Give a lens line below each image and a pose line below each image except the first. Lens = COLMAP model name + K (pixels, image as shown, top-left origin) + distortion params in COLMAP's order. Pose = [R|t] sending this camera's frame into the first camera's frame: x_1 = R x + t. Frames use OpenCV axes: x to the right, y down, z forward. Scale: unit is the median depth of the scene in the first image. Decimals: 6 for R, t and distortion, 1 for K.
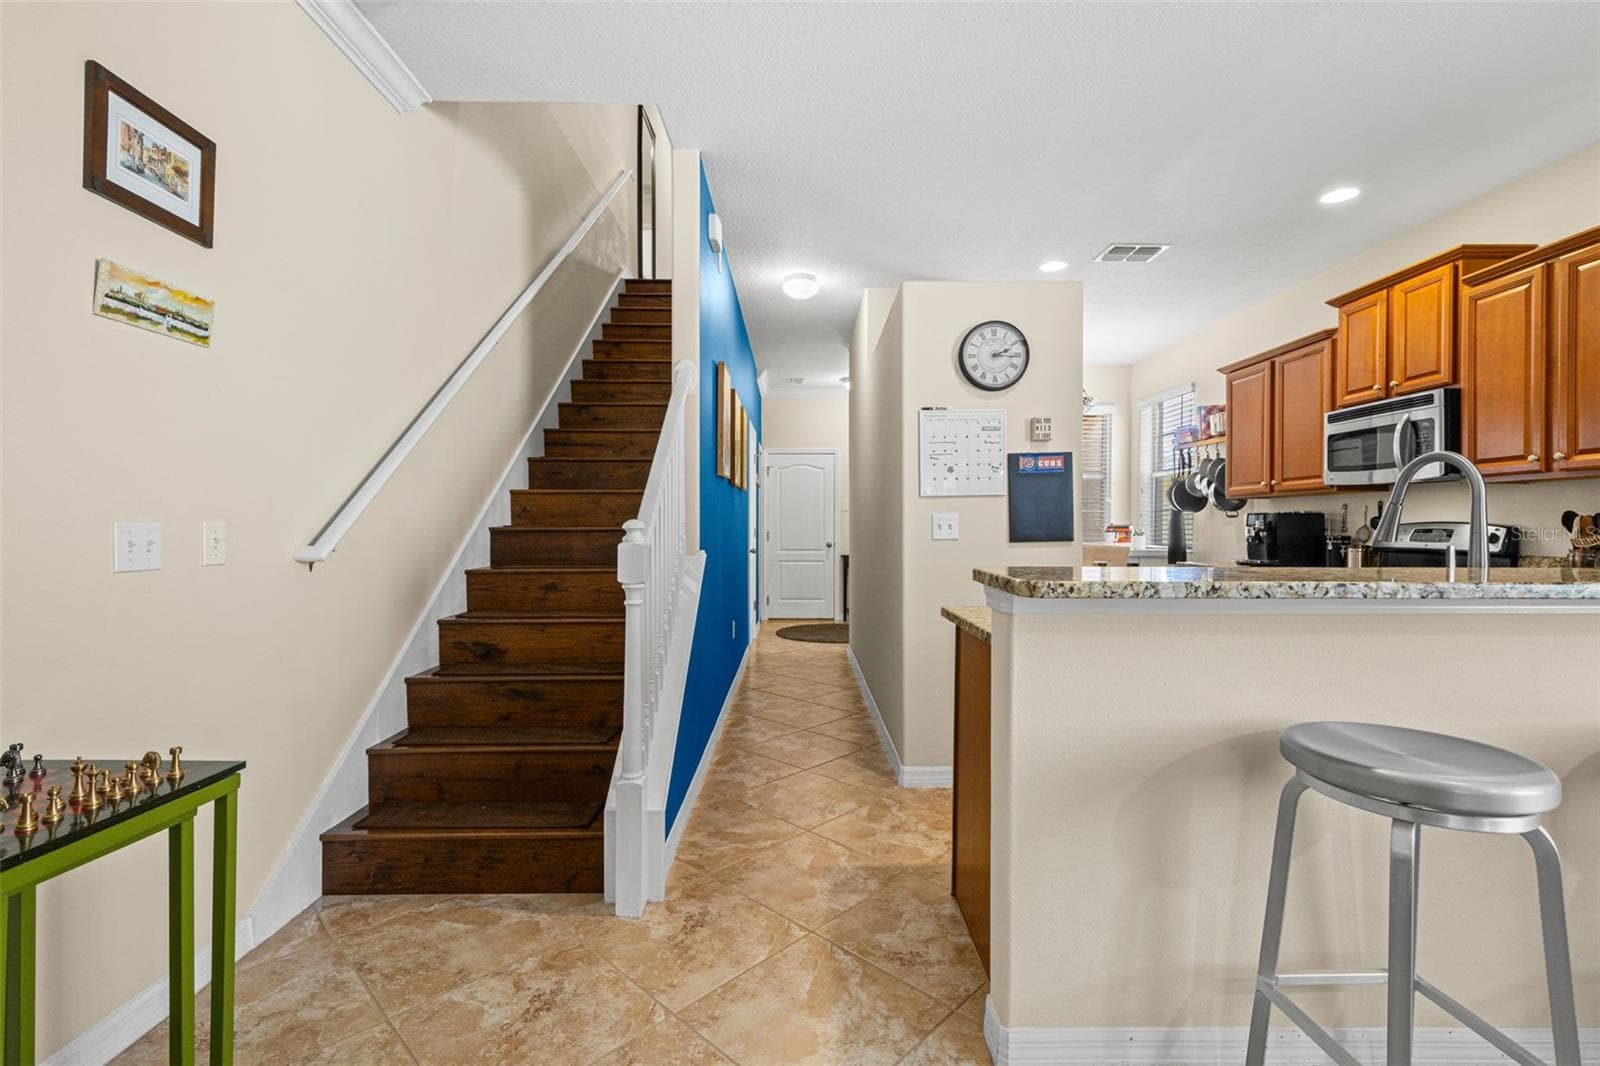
lens RADIAL K [[729.7, 0, 814.9], [0, 729.7, 528.3], [0, 0, 1]] dist [0.009960, -0.000758]
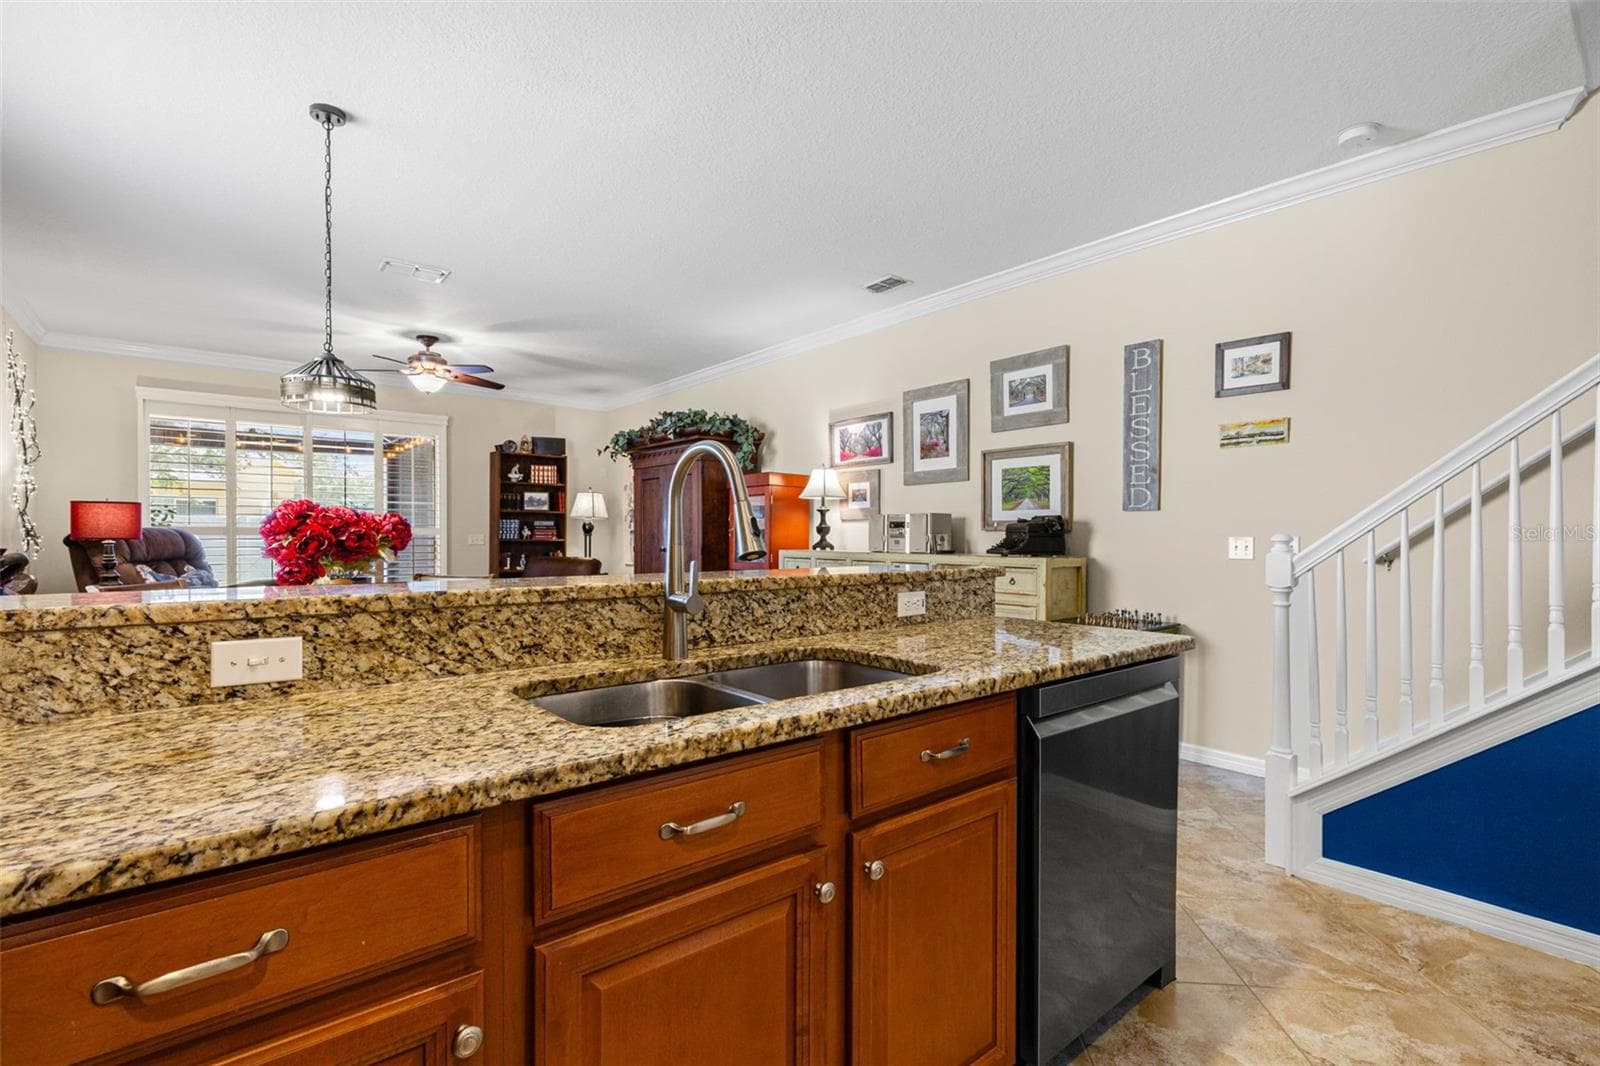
lens RADIAL K [[729.7, 0, 822.1], [0, 729.7, 541.6], [0, 0, 1]] dist [0.009960, -0.000758]
pose [[-0.772241, 0.002395, -0.635326, 0.564958], [-0.003916, 0.999956, 0.008531, -0.003415], [0.635318, 0.009076, -0.772197, 0.756642]]
